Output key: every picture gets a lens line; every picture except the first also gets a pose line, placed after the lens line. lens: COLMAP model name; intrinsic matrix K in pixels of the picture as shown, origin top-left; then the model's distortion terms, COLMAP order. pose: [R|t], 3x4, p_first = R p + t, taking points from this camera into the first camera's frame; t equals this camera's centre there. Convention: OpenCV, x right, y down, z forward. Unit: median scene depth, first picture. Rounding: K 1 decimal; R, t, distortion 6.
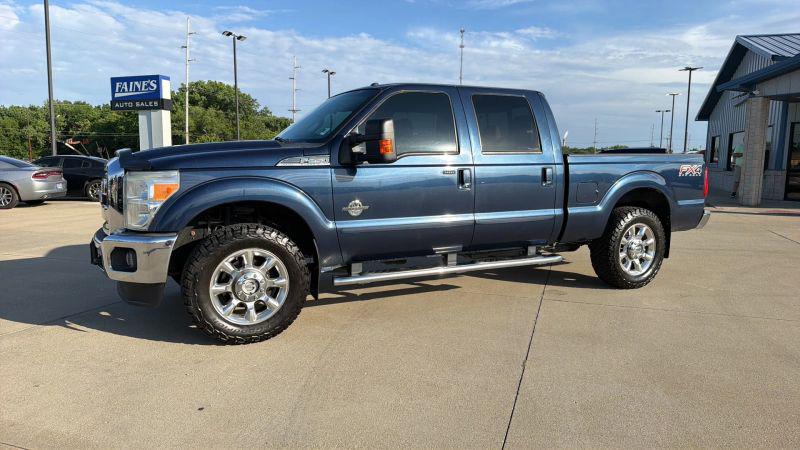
lens RADIAL K [[543.2, 0, 398.1], [0, 543.2, 233.0], [0, 0, 1]] dist [0.037218, -0.044261]
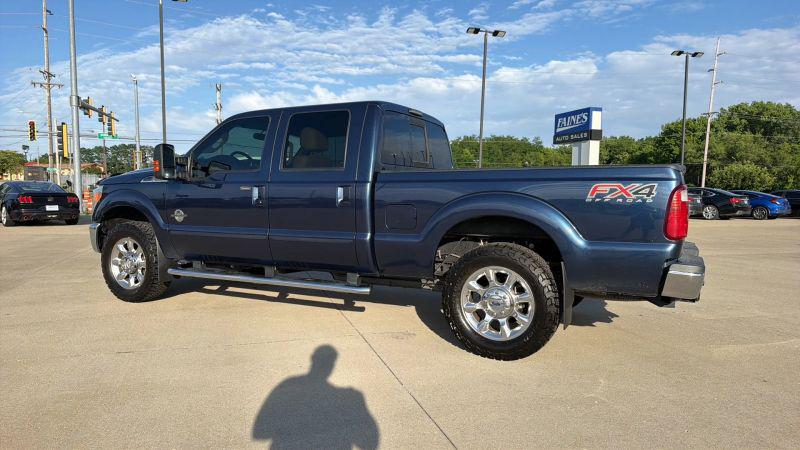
lens RADIAL K [[543.2, 0, 394.8], [0, 543.2, 241.9], [0, 0, 1]] dist [0.037218, -0.044261]
pose [[0.580702, 0.079482, -0.810227, 0.205463], [-0.111618, 0.993598, 0.017472, -0.010350], [0.806428, 0.080289, 0.585856, 0.107274]]
